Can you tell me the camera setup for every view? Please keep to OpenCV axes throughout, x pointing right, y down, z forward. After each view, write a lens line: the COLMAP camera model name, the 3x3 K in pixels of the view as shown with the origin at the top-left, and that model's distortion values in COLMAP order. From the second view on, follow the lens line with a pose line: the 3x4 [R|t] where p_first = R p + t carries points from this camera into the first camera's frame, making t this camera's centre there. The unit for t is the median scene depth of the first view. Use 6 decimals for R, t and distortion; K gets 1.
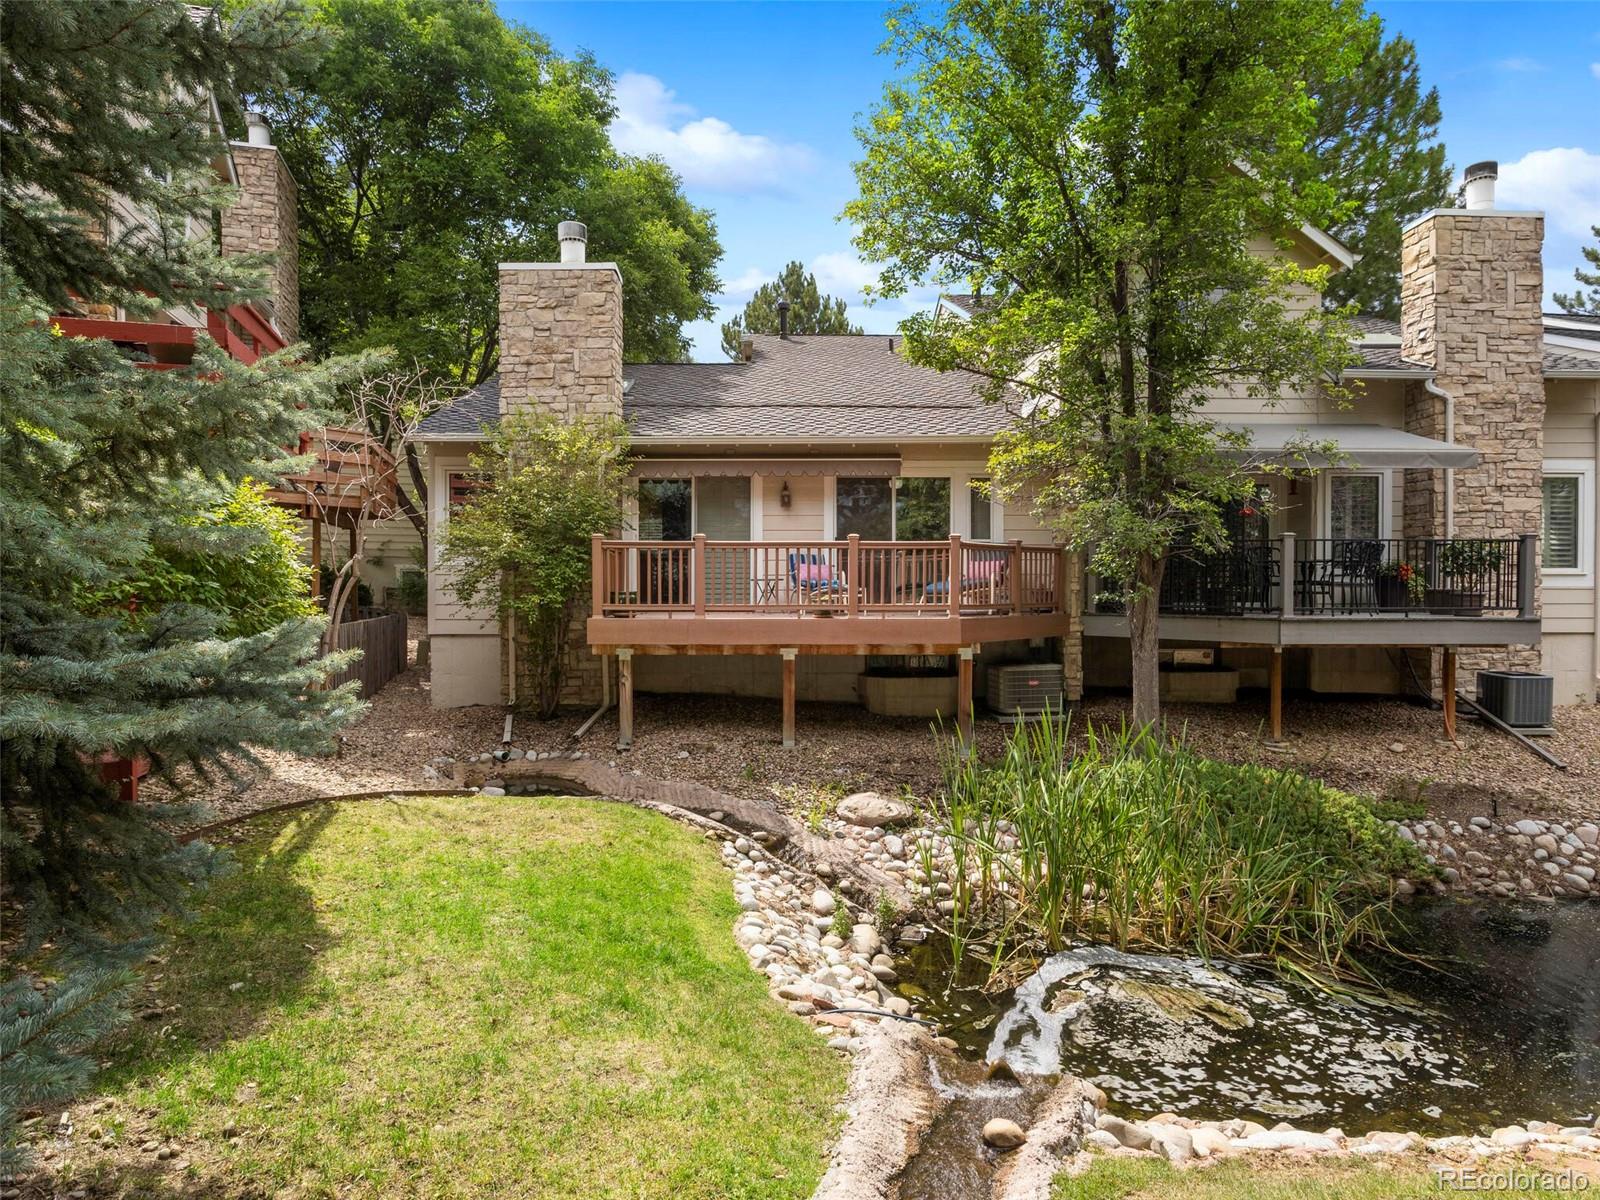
lens RADIAL K [[891.6, 0, 800.0], [0, 891.6, 600.0], [0, 0, 1]] dist [-0.007103, 0.002523]
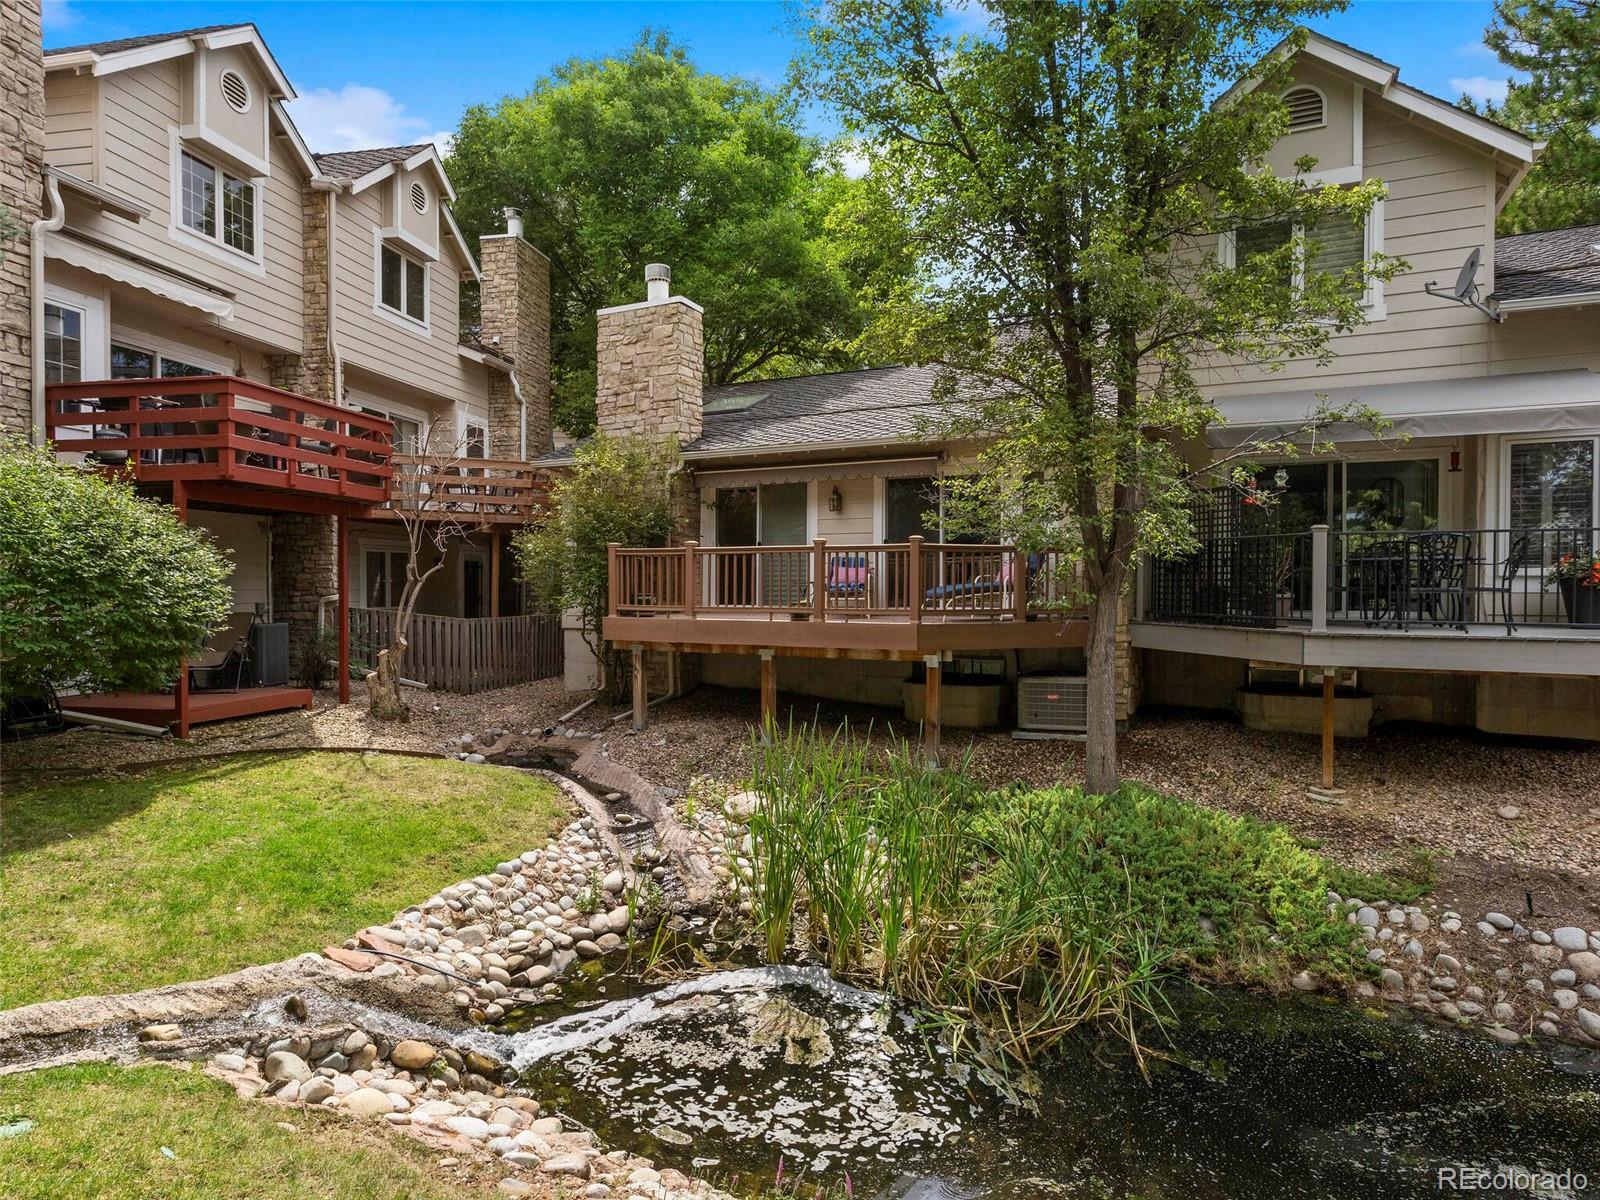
lens RADIAL K [[899.7, 0, 806.7], [0, 899.7, 595.4], [0, 0, 1]] dist [-0.008062, 0.000952]
pose [[0.897594, 0.007403, -0.440762, 0.427383], [-0.010227, 0.999940, -0.004033, -0.004029], [0.440705, 0.008128, 0.897615, 0.070677]]
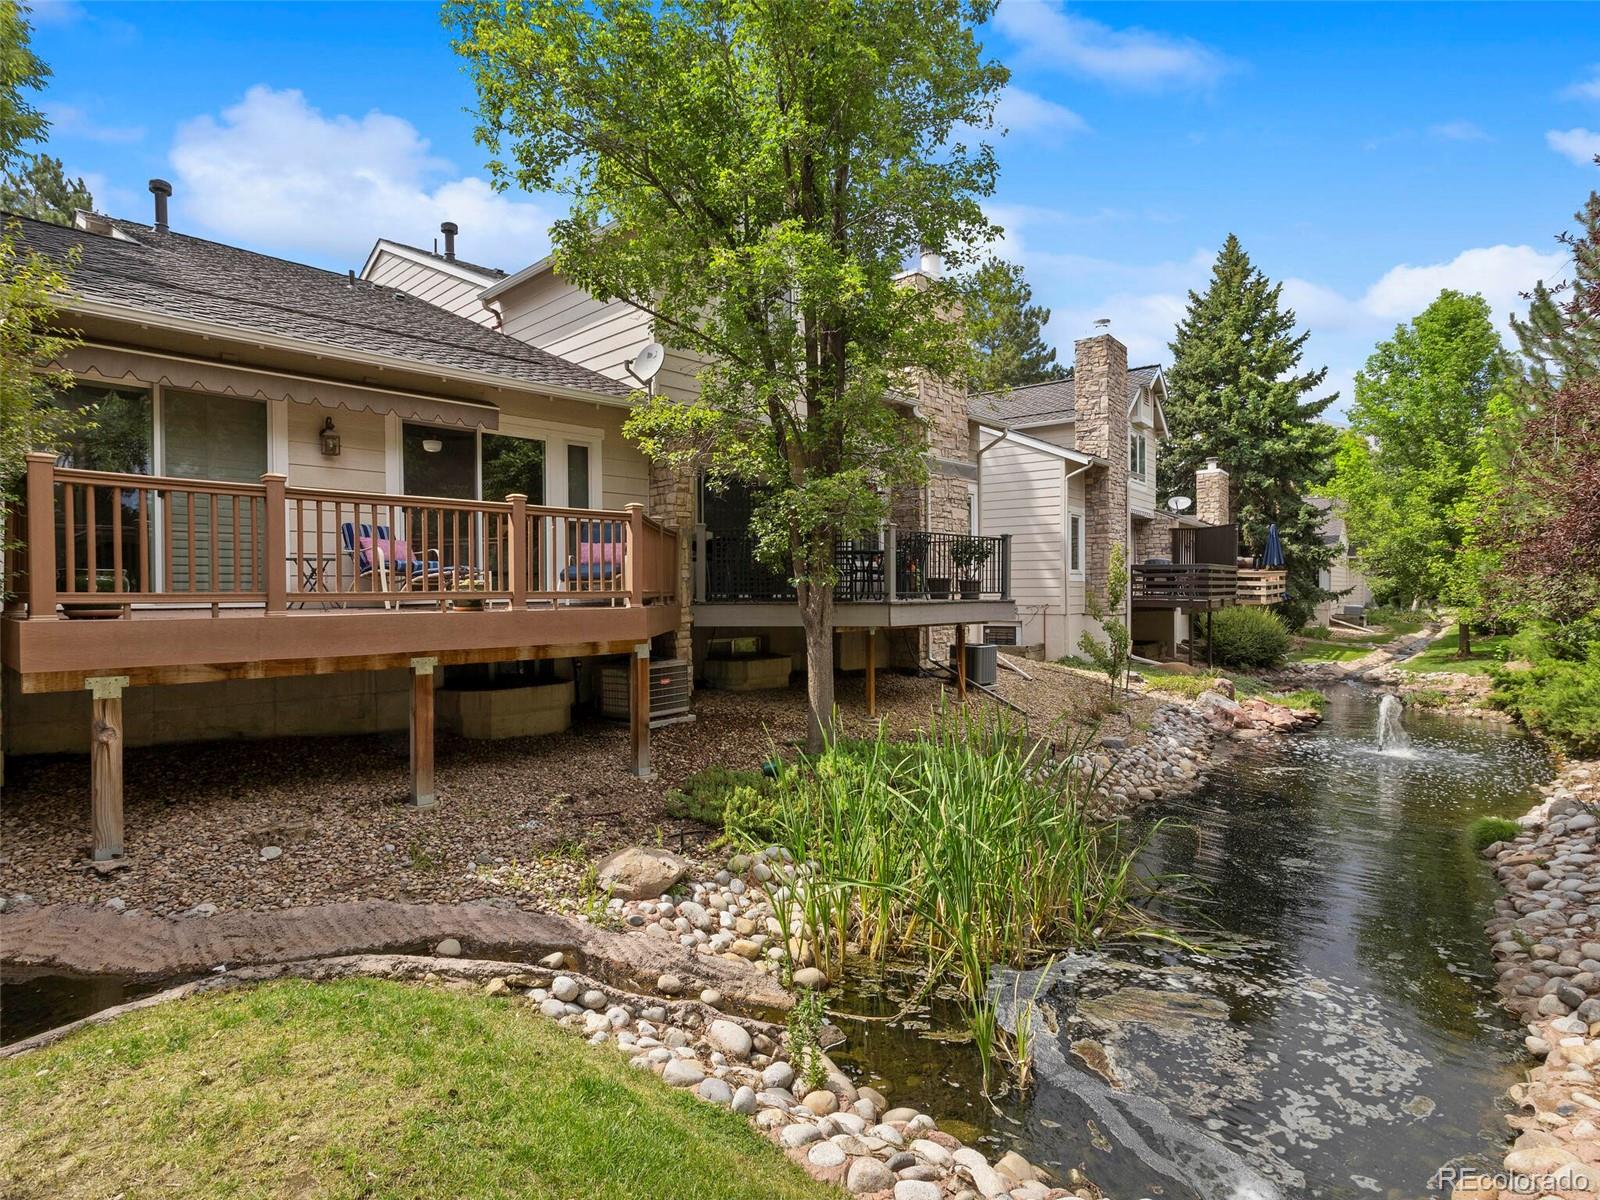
lens RADIAL K [[821.5, 0, 772.0], [0, 821.5, 600.1], [0, 0, 1]] dist [0.014700, 0.001206]
pose [[0.728894, -0.012089, 0.684520, -0.213626], [0.014613, 0.999891, 0.002098, 0.011871], [-0.684471, 0.008474, 0.728991, 0.321313]]
